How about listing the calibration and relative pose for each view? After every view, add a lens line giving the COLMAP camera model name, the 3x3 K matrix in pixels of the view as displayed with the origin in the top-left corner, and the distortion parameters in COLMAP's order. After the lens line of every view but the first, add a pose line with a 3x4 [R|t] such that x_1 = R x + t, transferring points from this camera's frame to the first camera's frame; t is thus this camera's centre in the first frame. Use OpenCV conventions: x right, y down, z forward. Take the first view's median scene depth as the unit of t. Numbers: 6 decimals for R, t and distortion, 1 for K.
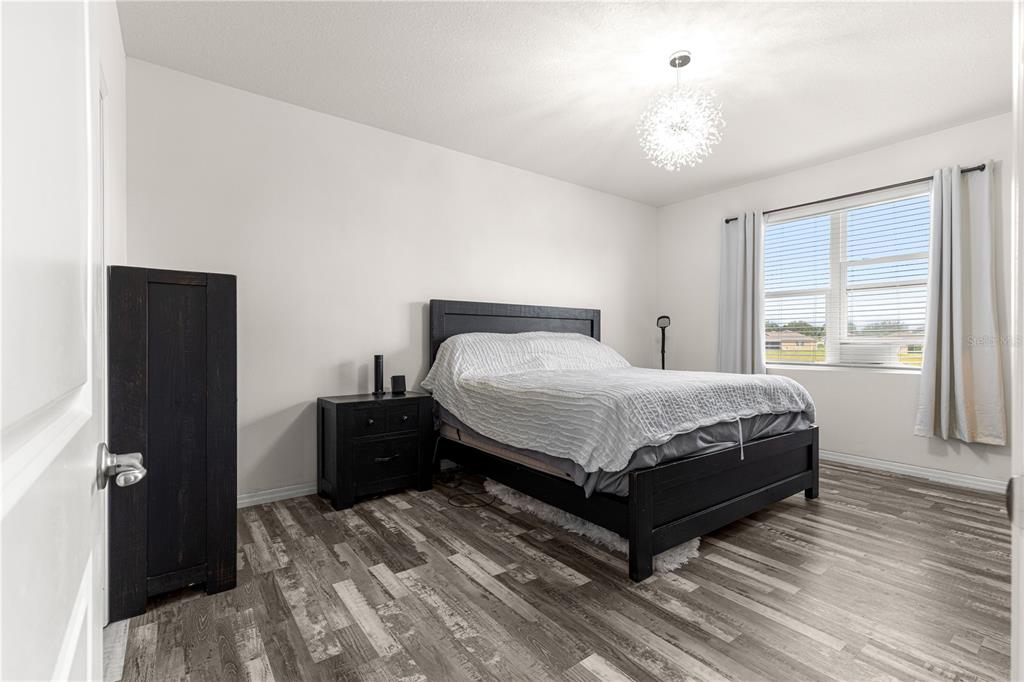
lens RADIAL K [[458.5, 0, 510.0], [0, 458.5, 347.1], [0, 0, 1]] dist [0.000477, -0.000744]
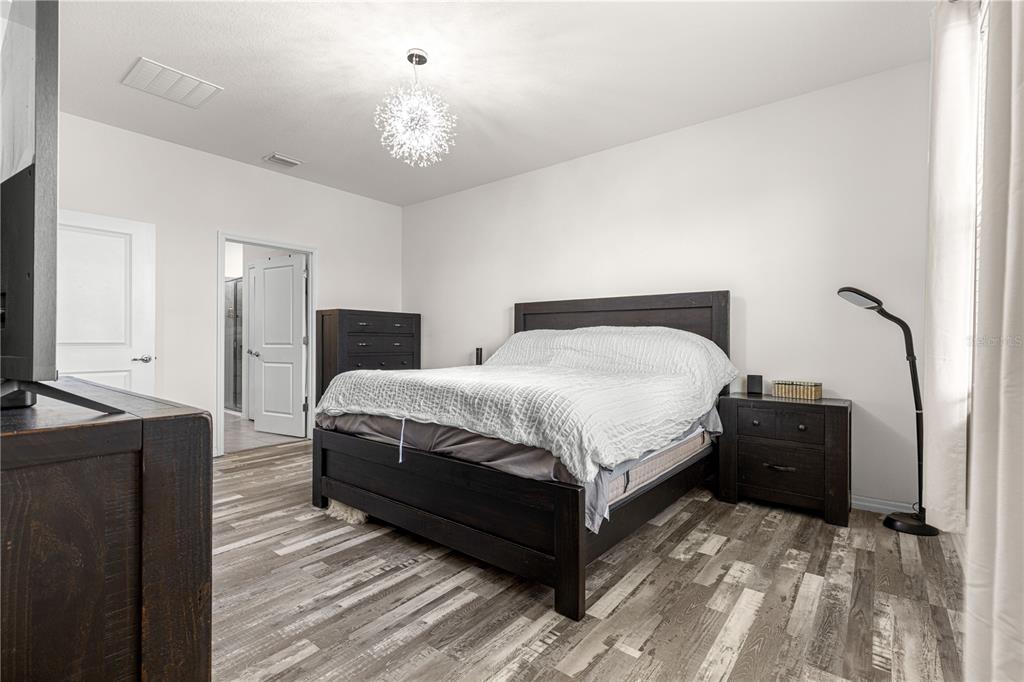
lens RADIAL K [[454.7, 0, 512.0], [0, 454.7, 341.0], [0, 0, 1]] dist [0.000510, -0.000189]
pose [[0.256005, -0.005346, -0.966661, 1.506067], [-0.001313, 0.999982, -0.005878, 0.007206], [0.966675, 0.002774, 0.255993, 1.025180]]
